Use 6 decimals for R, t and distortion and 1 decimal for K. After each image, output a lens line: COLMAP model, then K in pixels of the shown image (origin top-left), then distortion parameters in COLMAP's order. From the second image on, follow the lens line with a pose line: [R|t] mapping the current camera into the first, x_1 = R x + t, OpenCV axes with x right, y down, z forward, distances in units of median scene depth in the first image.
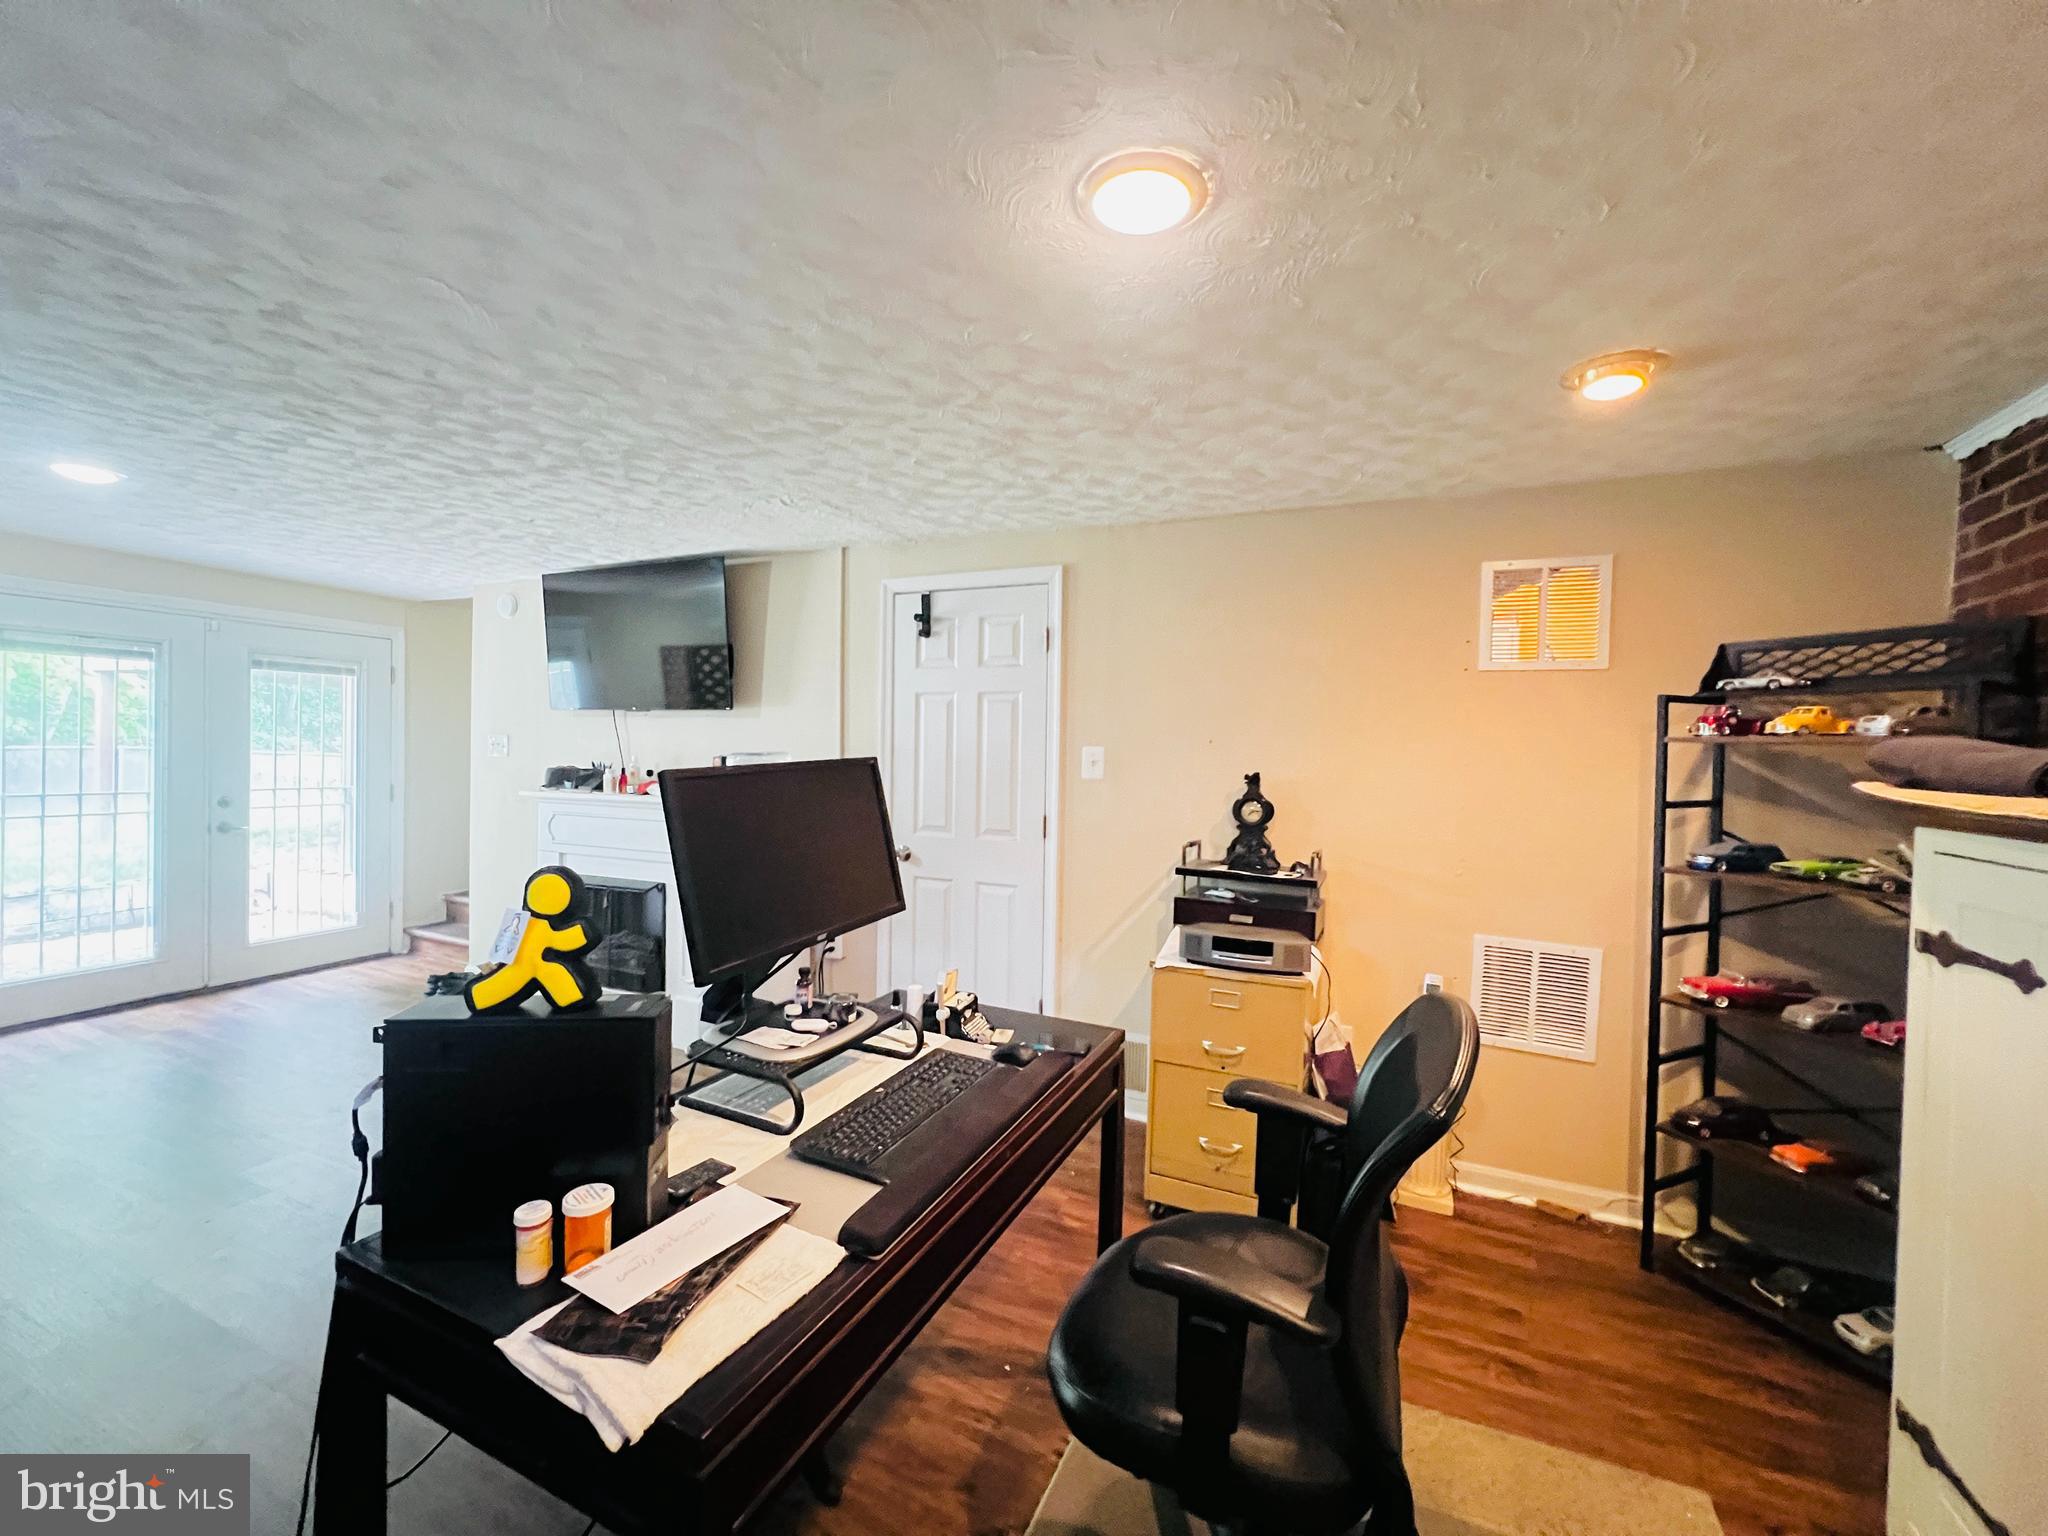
lens RADIAL K [[826.6, 0, 1015.1], [0, 826.6, 763.8], [0, 0, 1]] dist [0.000140, -0.000429]
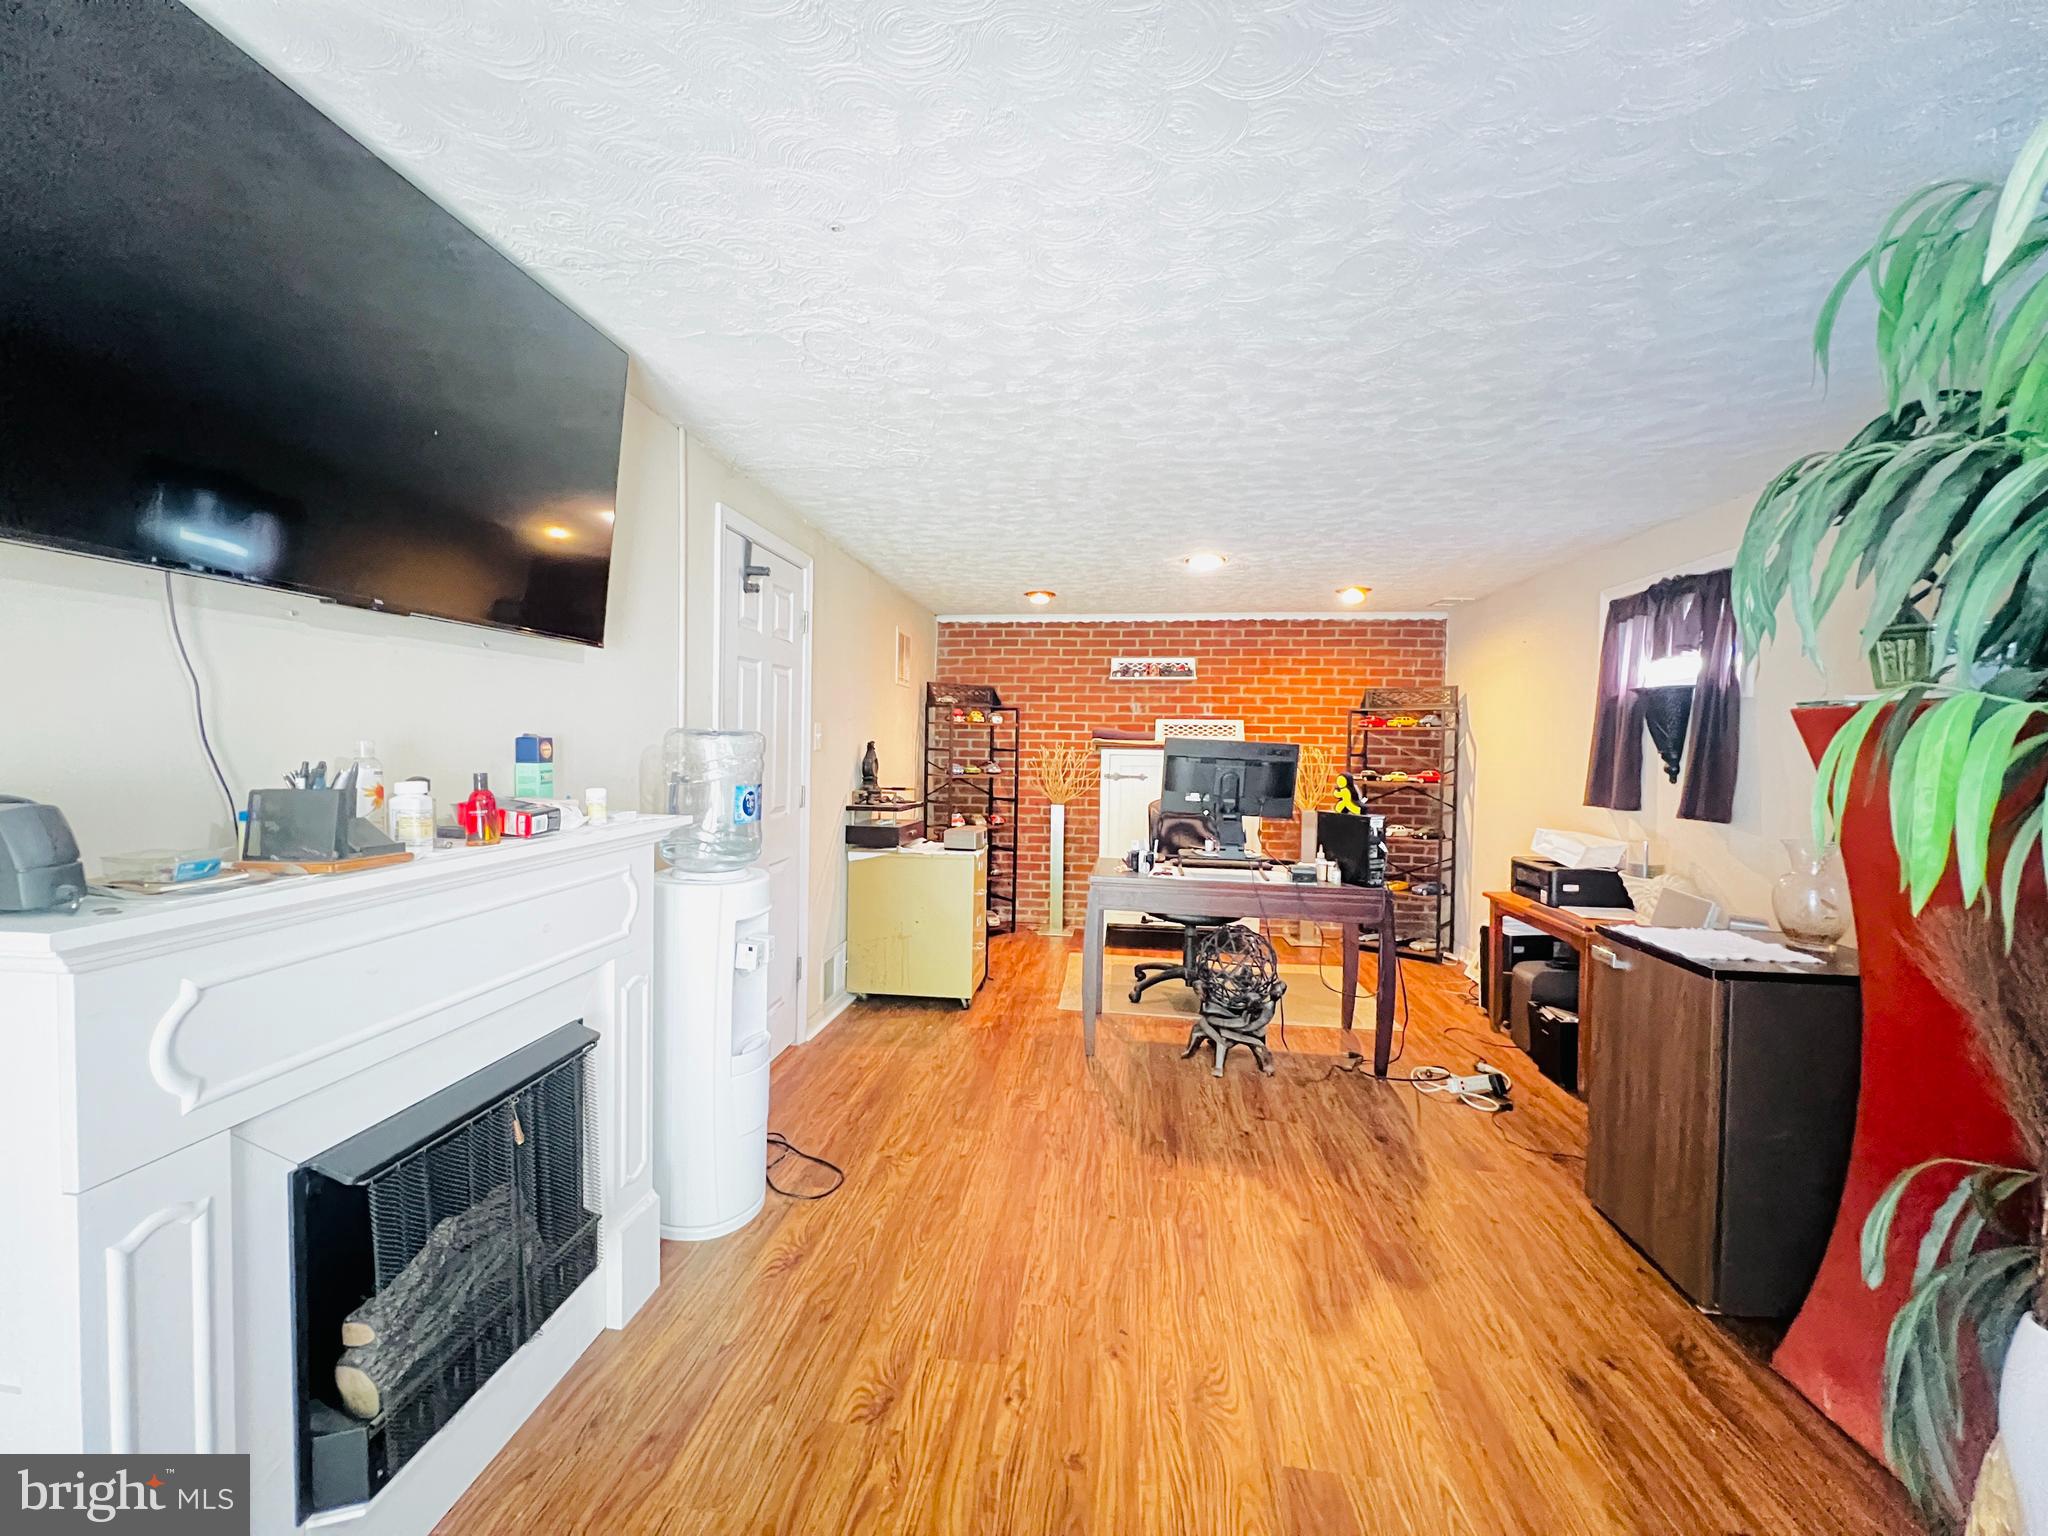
lens RADIAL K [[826.6, 0, 1022.3], [0, 826.6, 764.6], [0, 0, 1]] dist [0.000140, -0.000429]
pose [[-0.312656, -0.051734, 0.948457, -1.630716], [-0.005659, 0.998599, 0.052603, -0.036293], [-0.949850, 0.011079, -0.312511, 1.621513]]
